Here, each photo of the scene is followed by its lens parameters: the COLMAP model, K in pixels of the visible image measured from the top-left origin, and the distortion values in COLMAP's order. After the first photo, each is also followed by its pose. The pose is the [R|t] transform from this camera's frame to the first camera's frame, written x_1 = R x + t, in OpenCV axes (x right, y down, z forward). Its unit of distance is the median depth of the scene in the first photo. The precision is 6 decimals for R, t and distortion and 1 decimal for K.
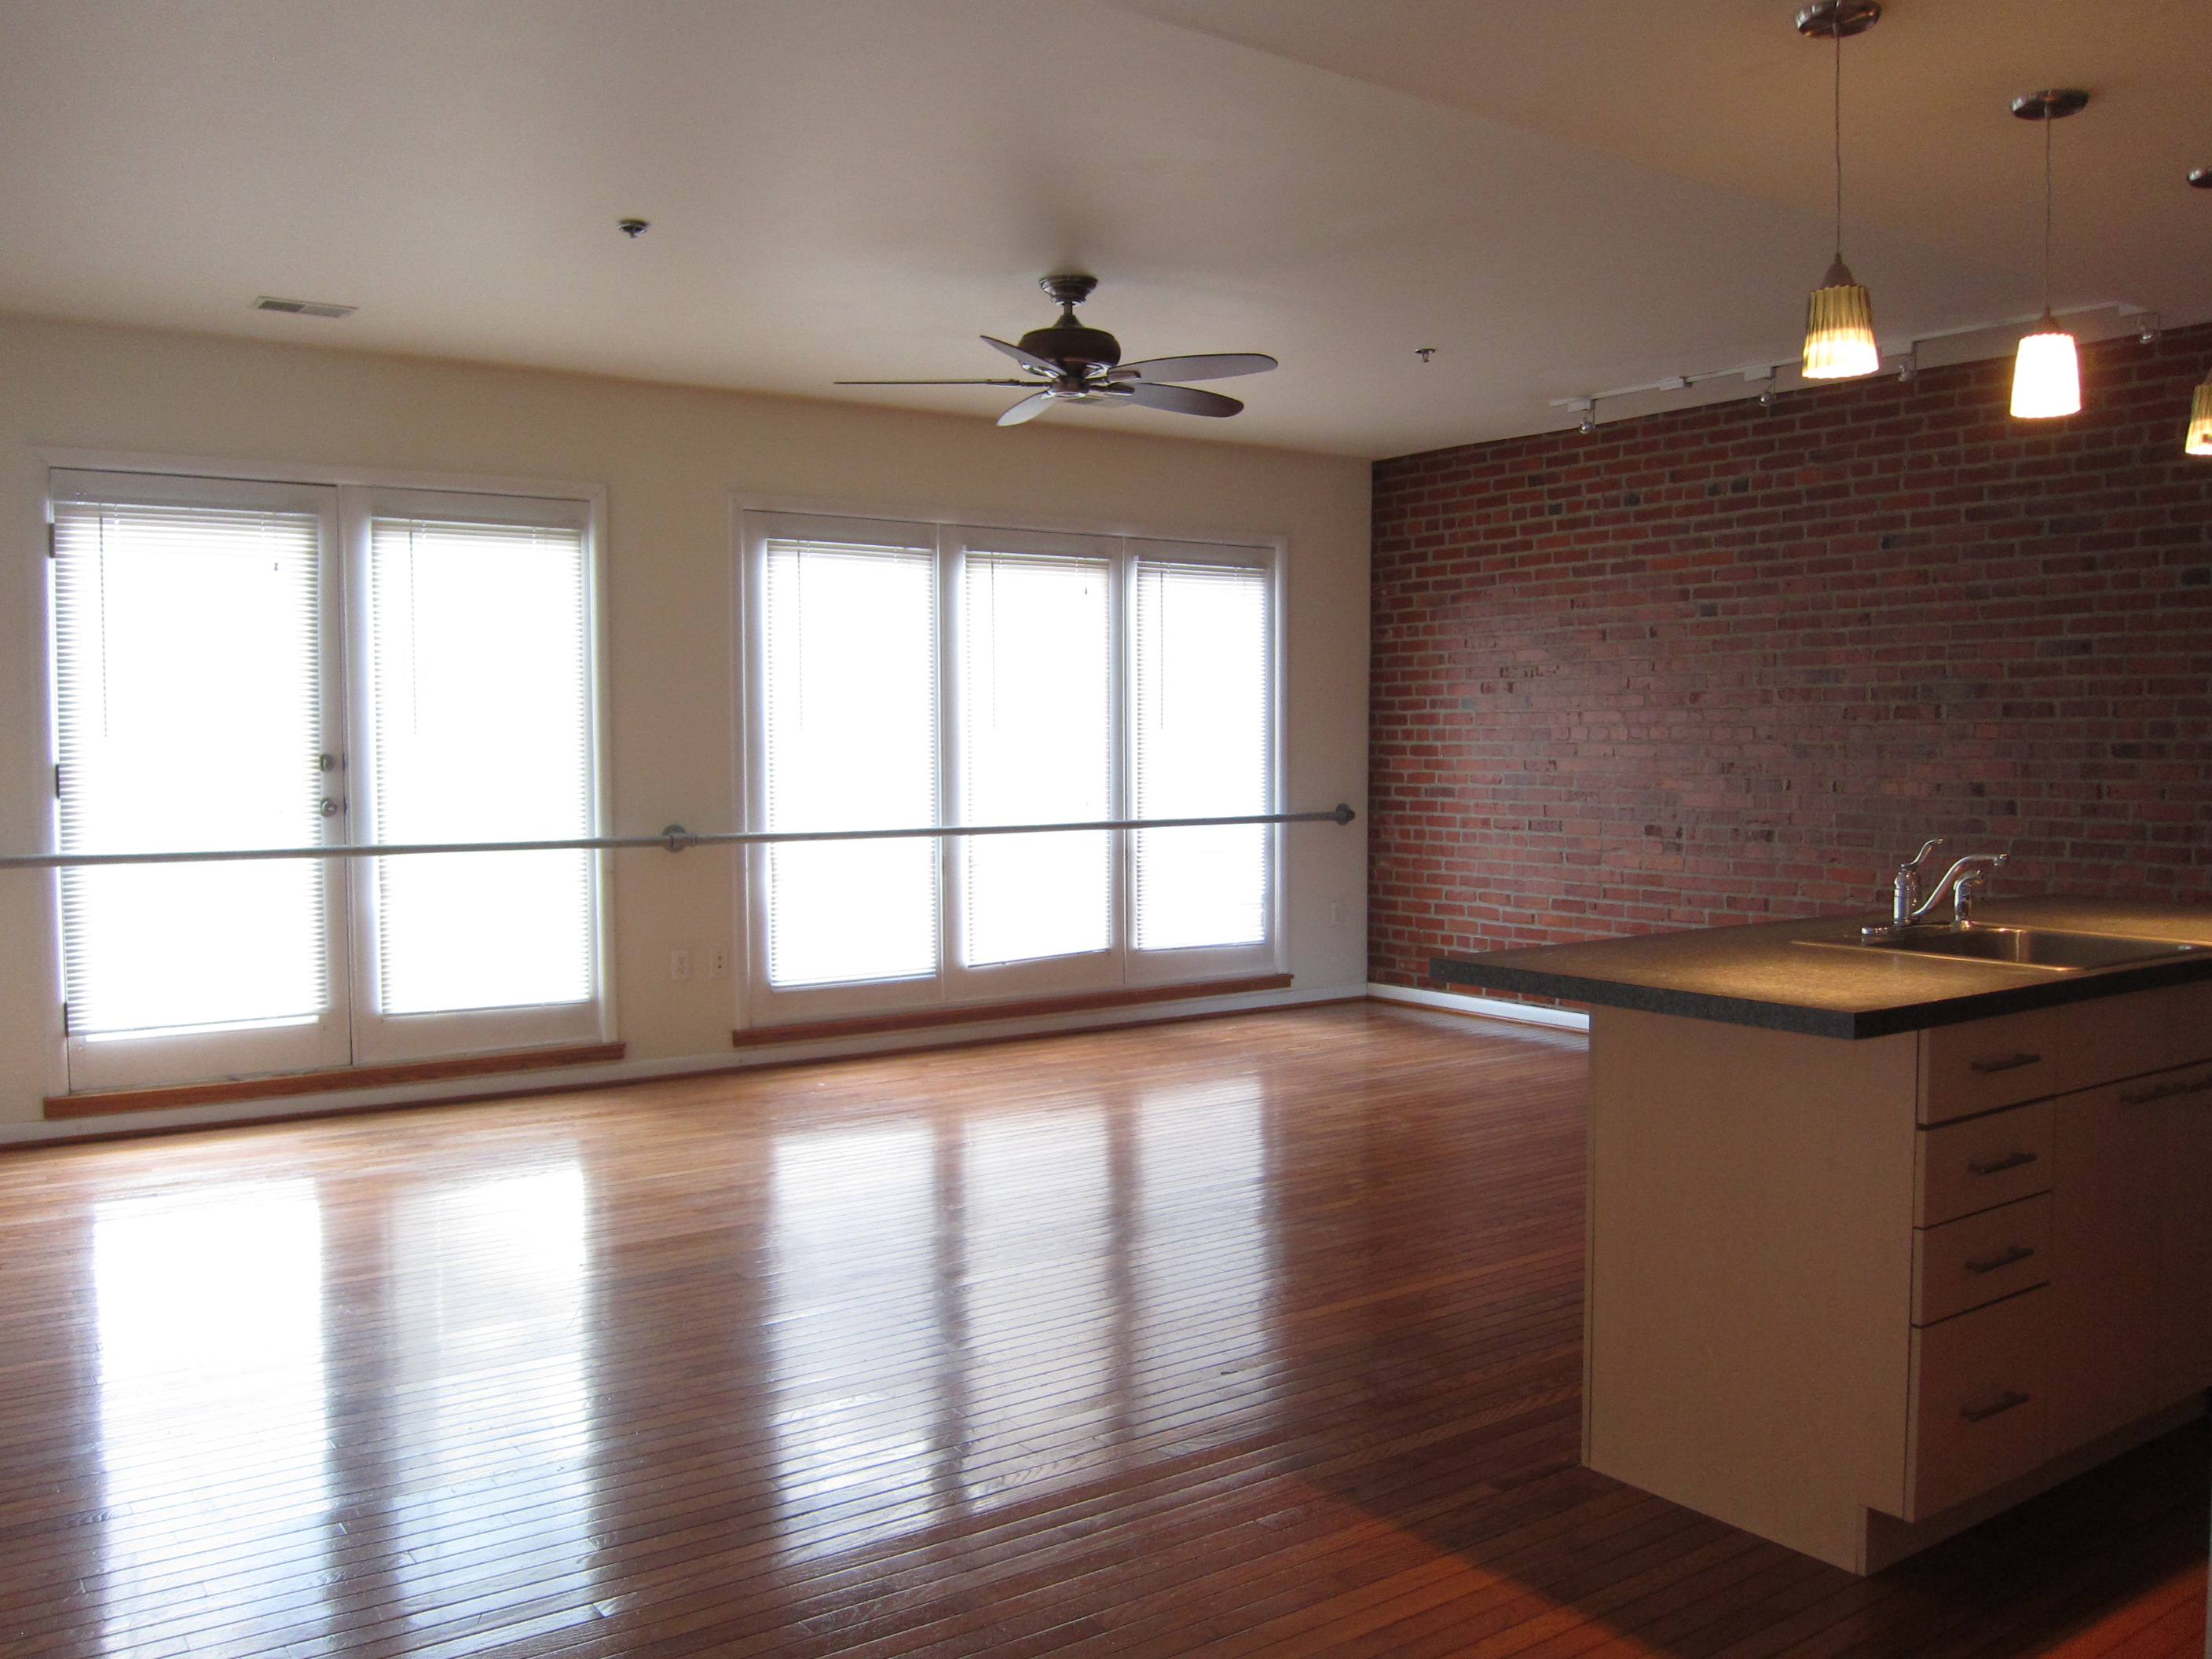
lens RADIAL K [[1872.7, 0, 1102.2], [0, 1872.7, 842.4], [0, 0, 1]] dist [-0.037618, 0.006245]
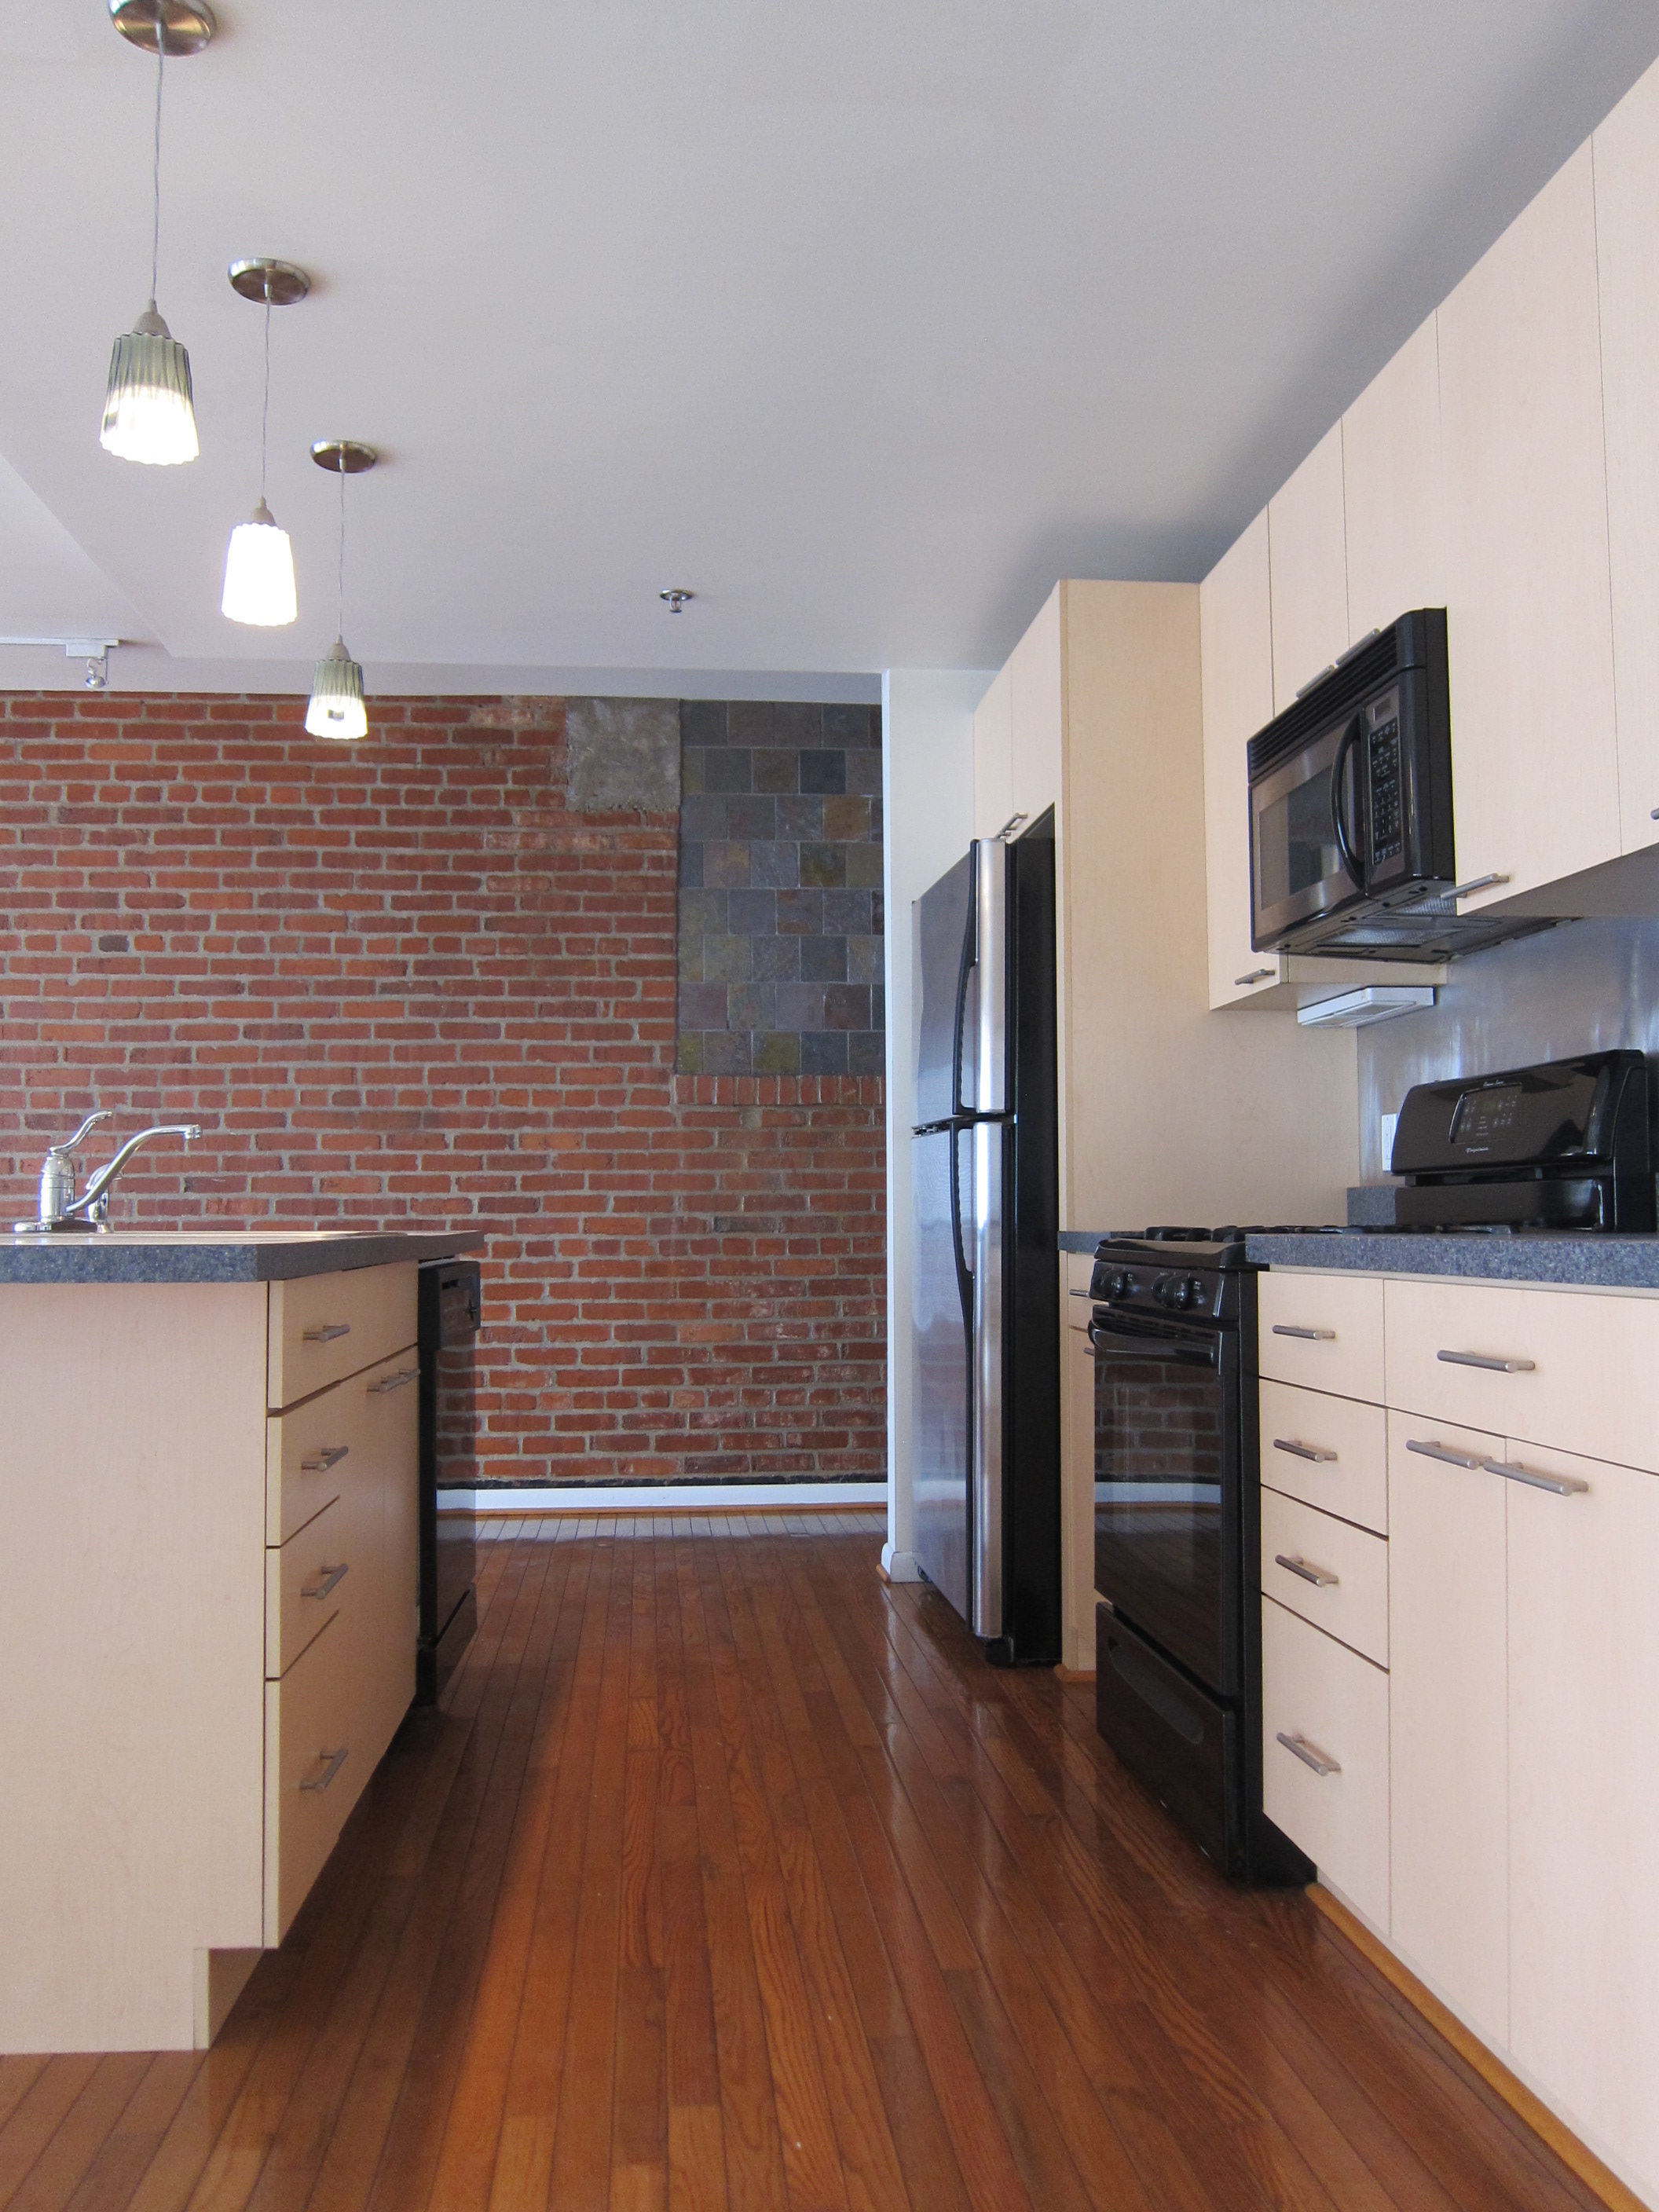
lens RADIAL K [[1872.7, 0, 829.5], [0, 1872.7, 1106.0], [0, 0, 1]] dist [-0.037618, 0.006245]
pose [[0.512064, 0.056534, 0.857085, -0.050988], [0.046927, 0.994500, -0.093634, 0.050306], [-0.857665, 0.088167, 0.506594, 0.182917]]
